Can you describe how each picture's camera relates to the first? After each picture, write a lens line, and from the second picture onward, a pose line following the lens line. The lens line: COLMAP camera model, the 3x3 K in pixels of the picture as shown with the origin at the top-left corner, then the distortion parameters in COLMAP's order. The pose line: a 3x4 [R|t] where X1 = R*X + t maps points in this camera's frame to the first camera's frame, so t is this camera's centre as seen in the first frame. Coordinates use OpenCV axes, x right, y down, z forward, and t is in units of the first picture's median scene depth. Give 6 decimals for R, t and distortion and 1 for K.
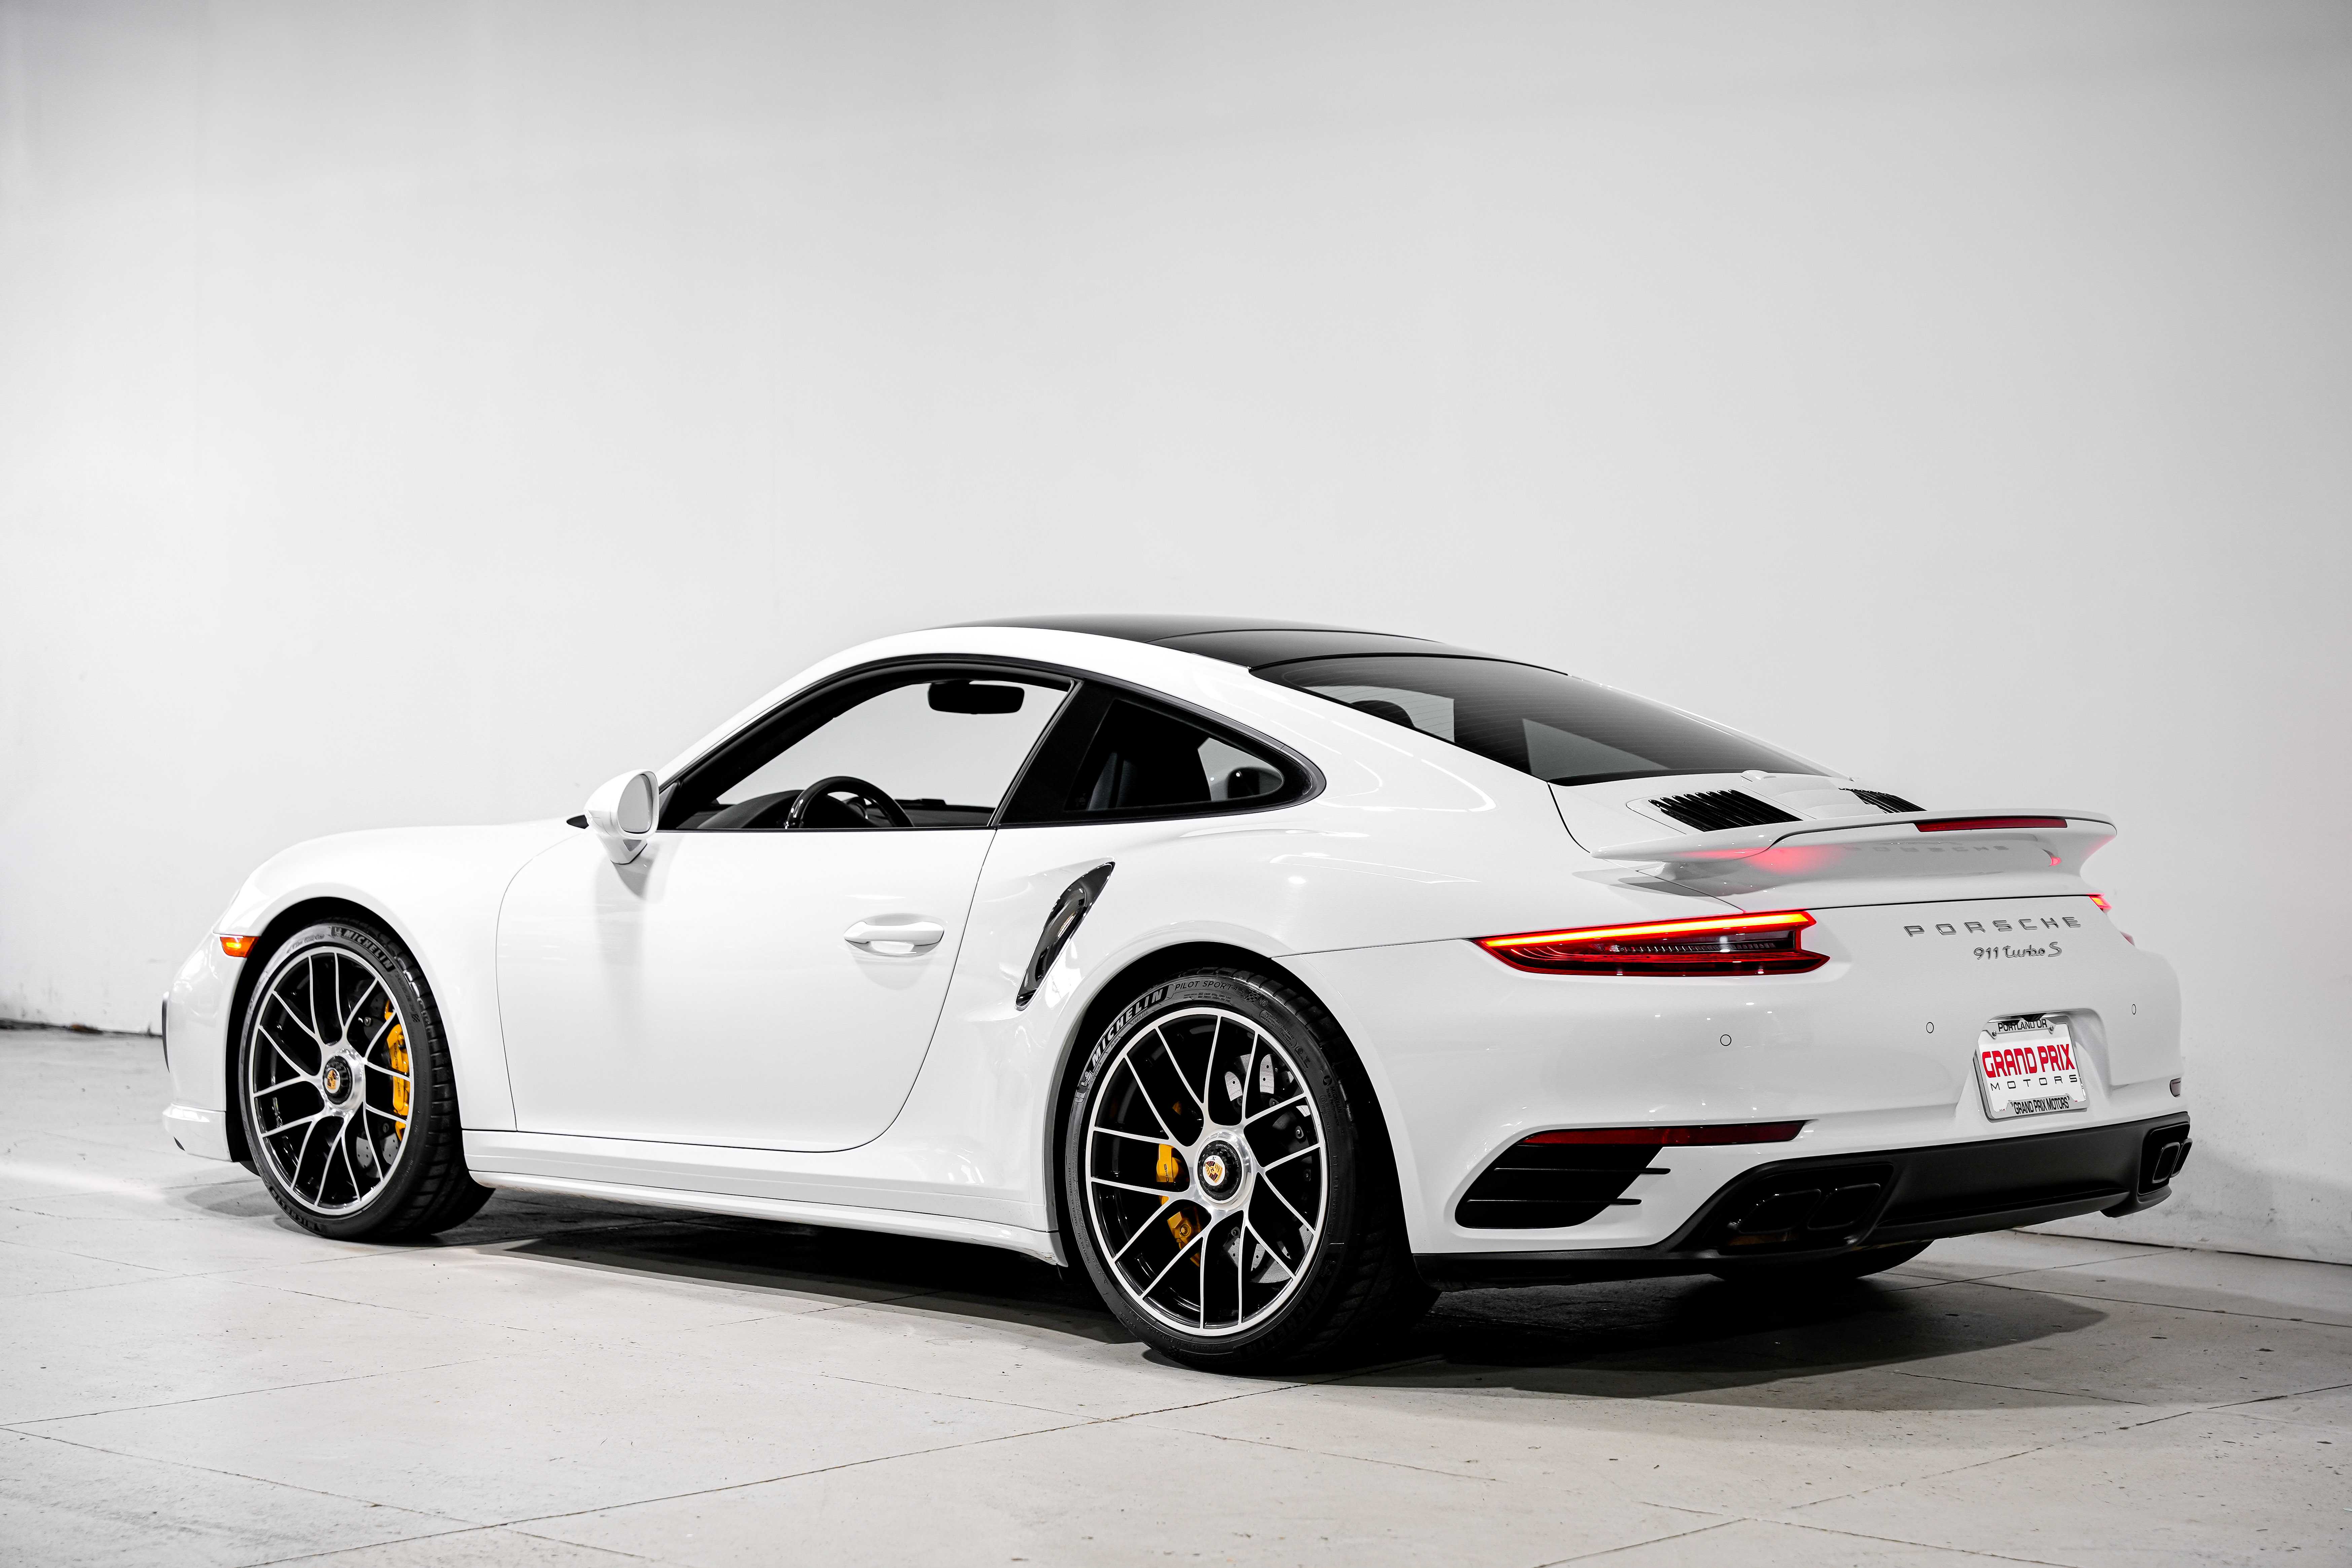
lens RADIAL K [[4531.4, 0, 1220.6], [0, 4531.4, 785.6], [0, 0, 1]] dist [0.193598, 0.000000]
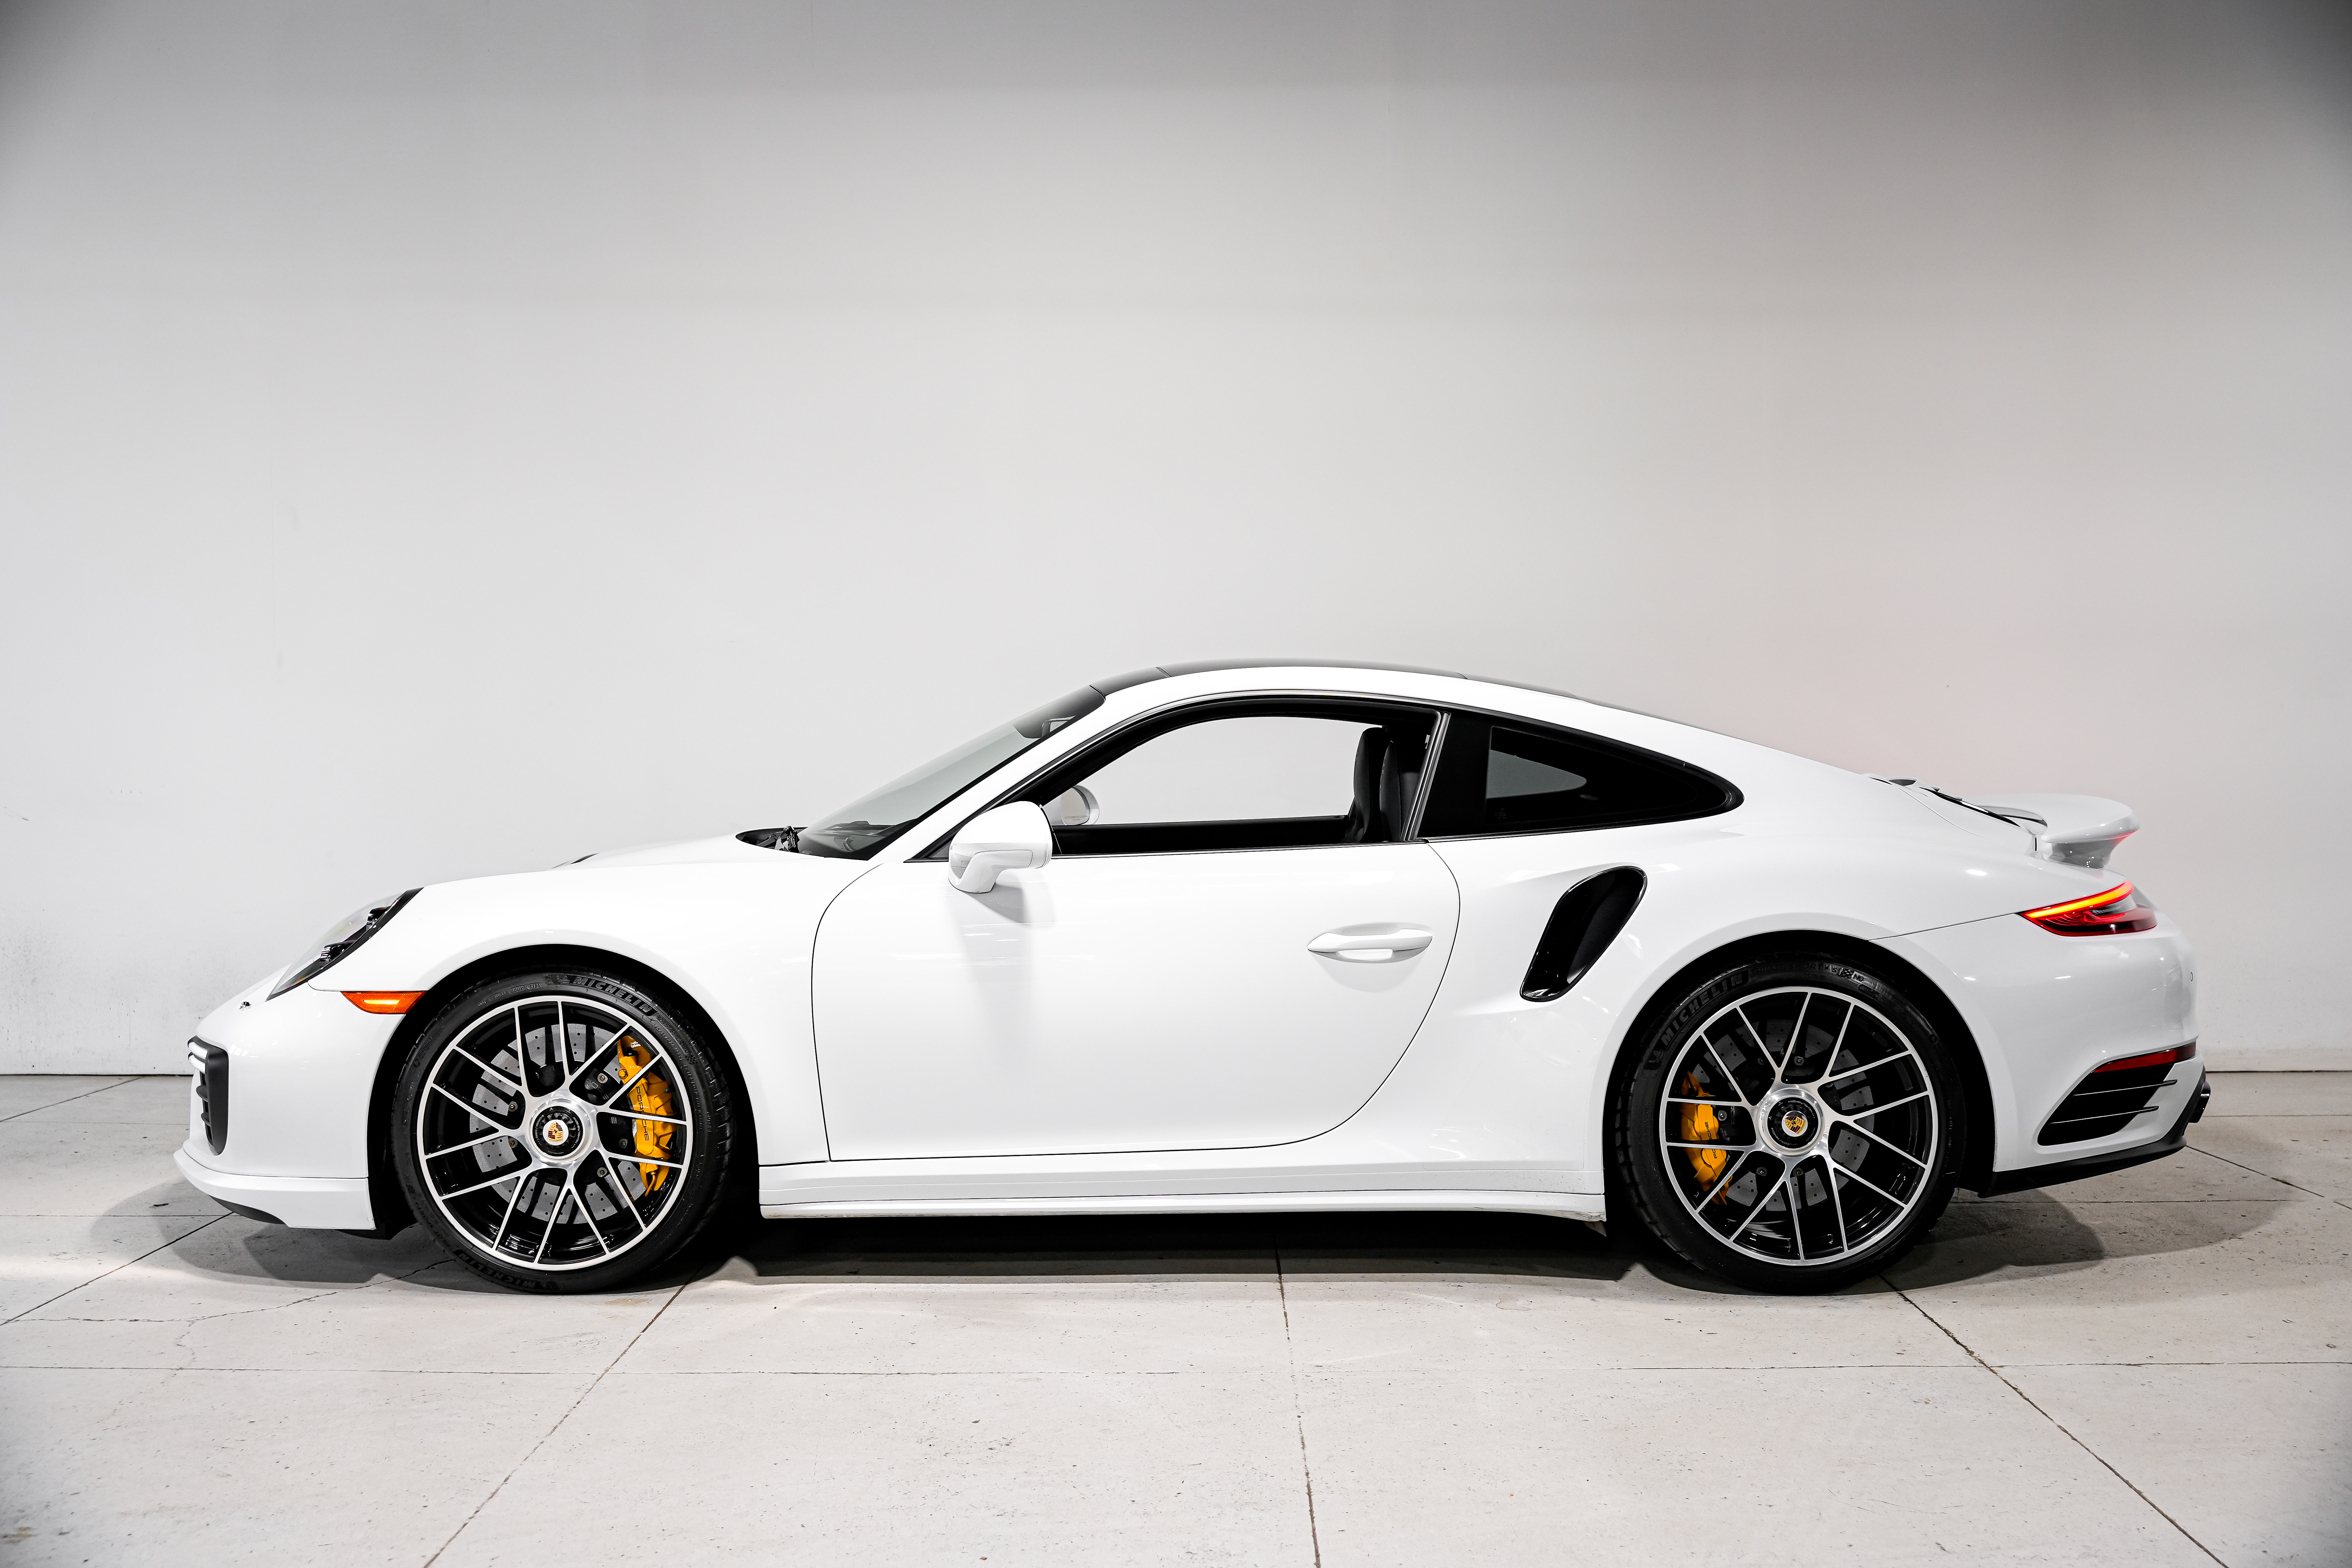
lens RADIAL K [[2189.0, 0, 1182.2], [0, 2189.0, 779.3], [0, 0, 1]] dist [-0.002592, 0.000000]
pose [[0.736505, -0.019090, 0.676162, -0.491785], [0.027188, 0.999629, -0.001392, -0.007846], [-0.675885, 0.019409, 0.736751, 0.676789]]
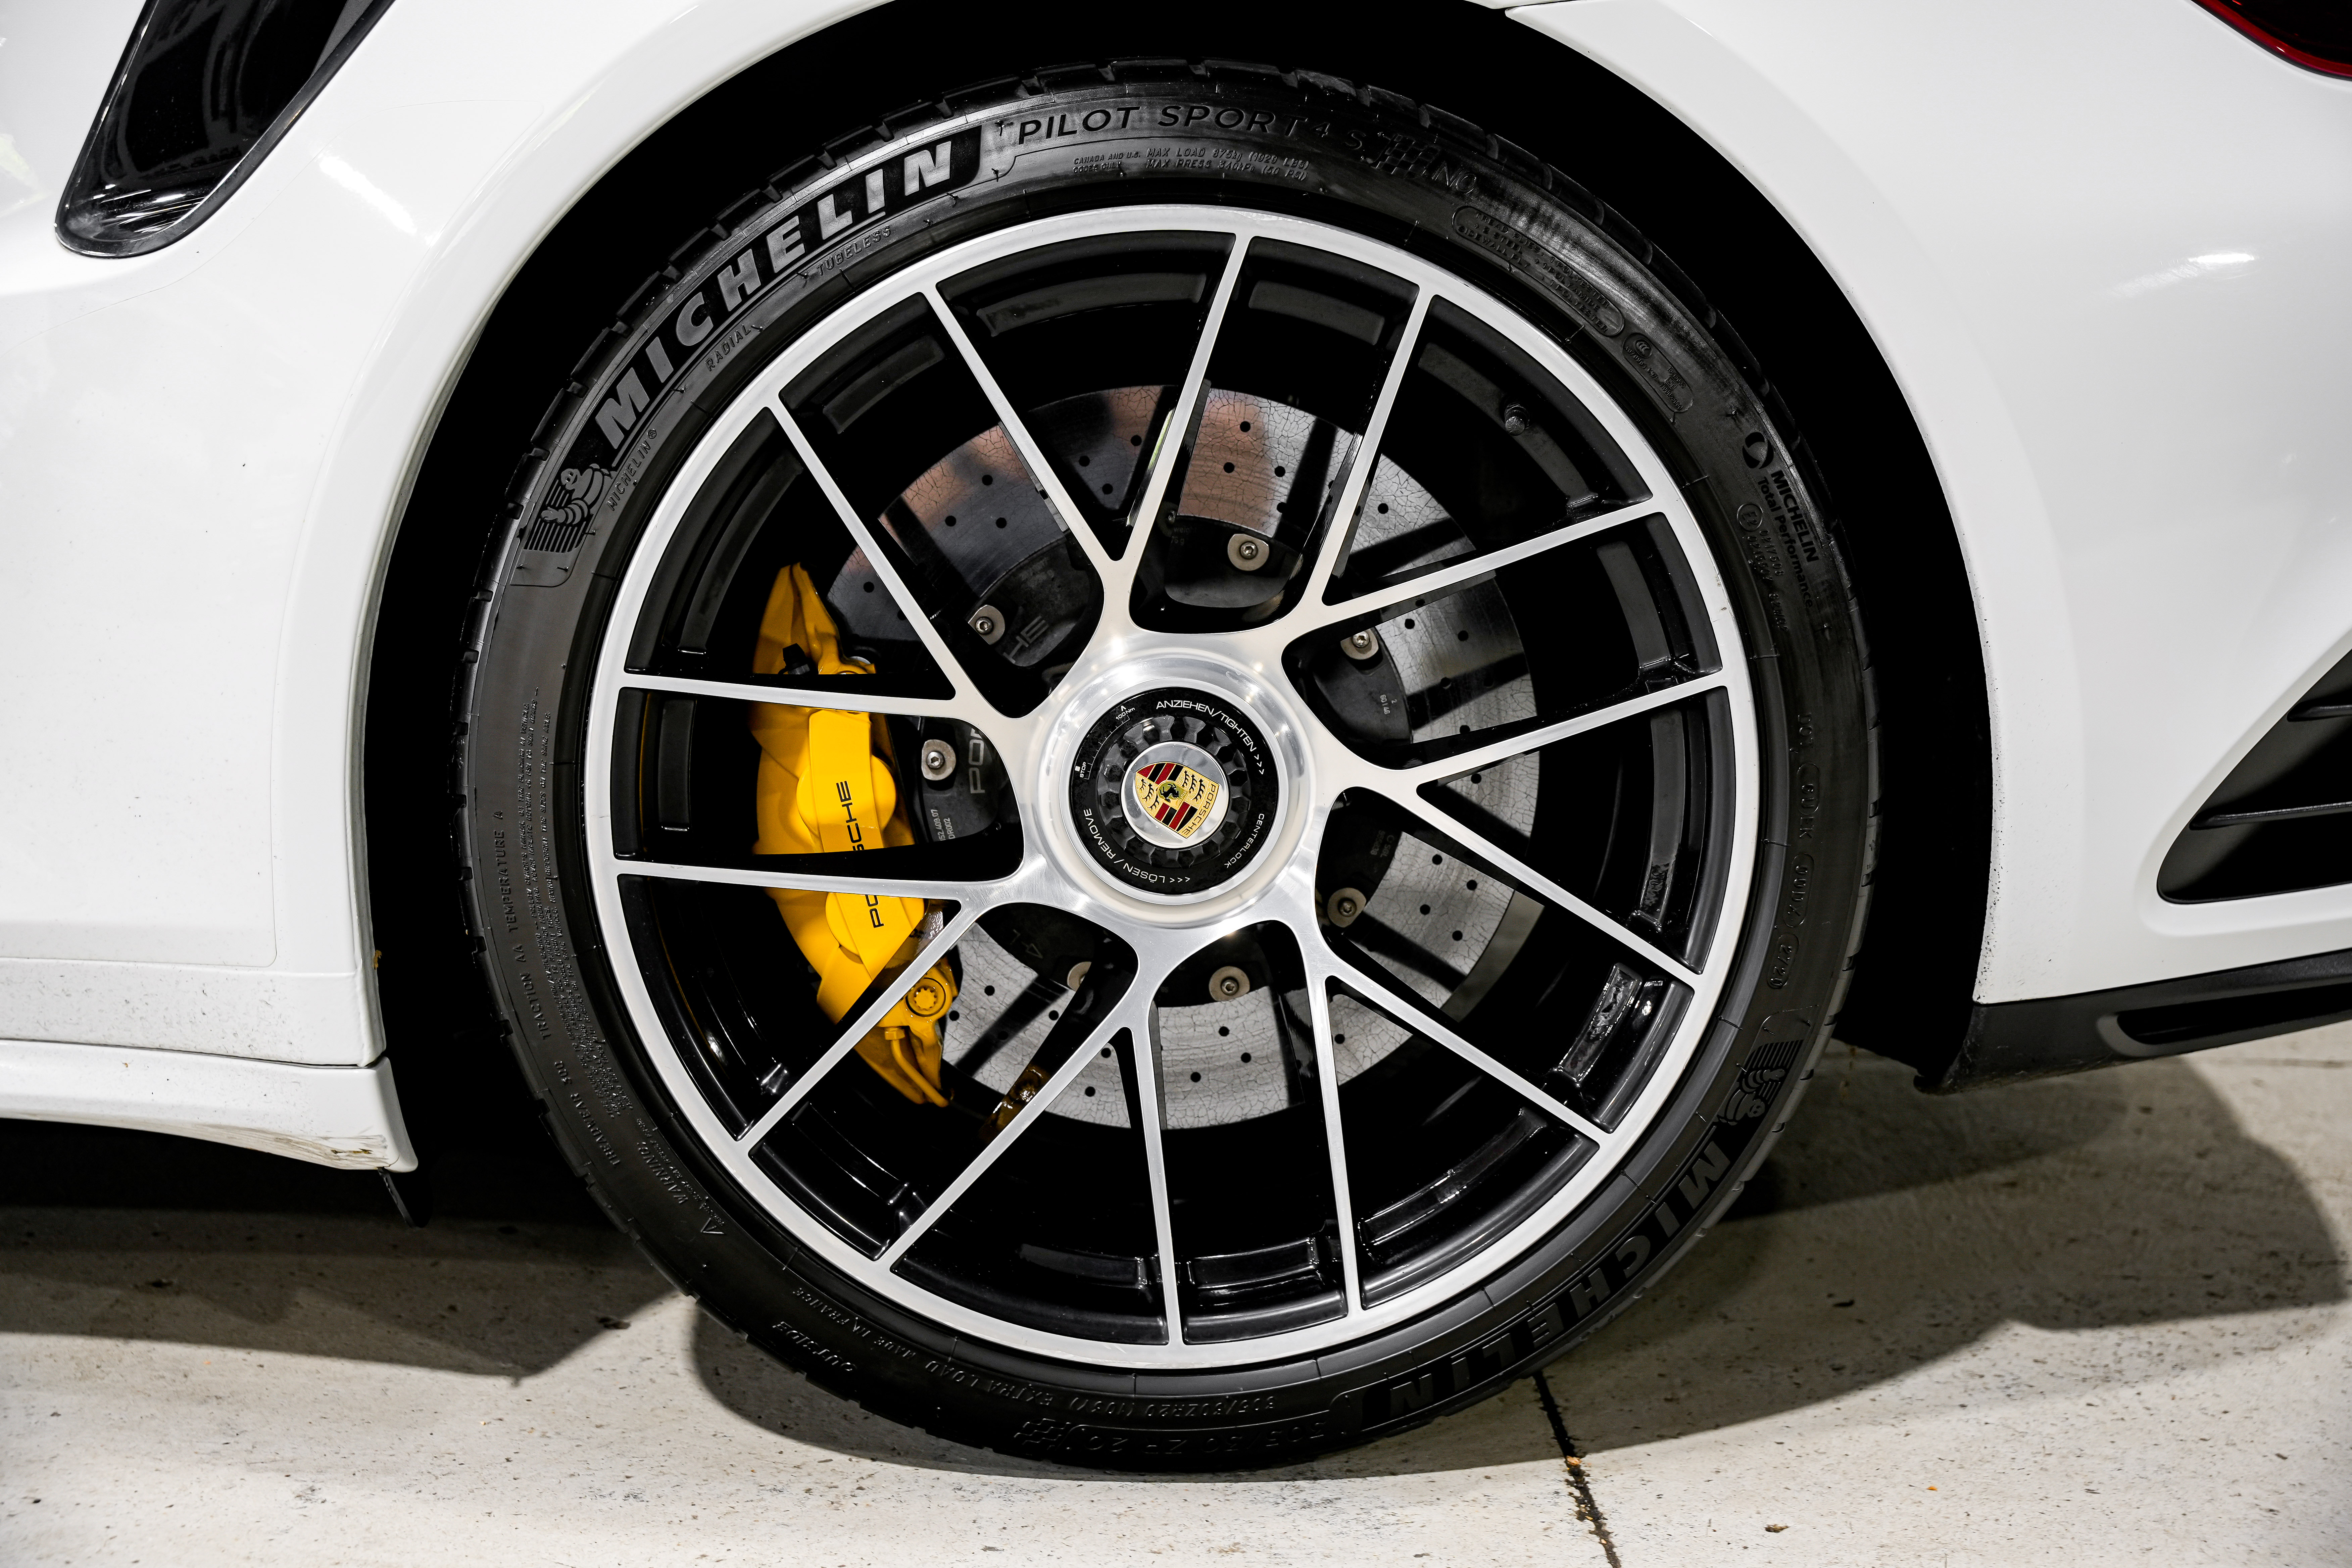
lens RADIAL K [[2664.3, 0, 1187.2], [0, 2664.3, 789.0], [0, 0, 1]] dist [0.000466, 0.000000]
pose [[0.711663, -0.102039, 0.695071, -0.114697], [-0.000884, 0.989265, 0.146132, 0.059067], [-0.702520, -0.104611, 0.703933, 0.868027]]
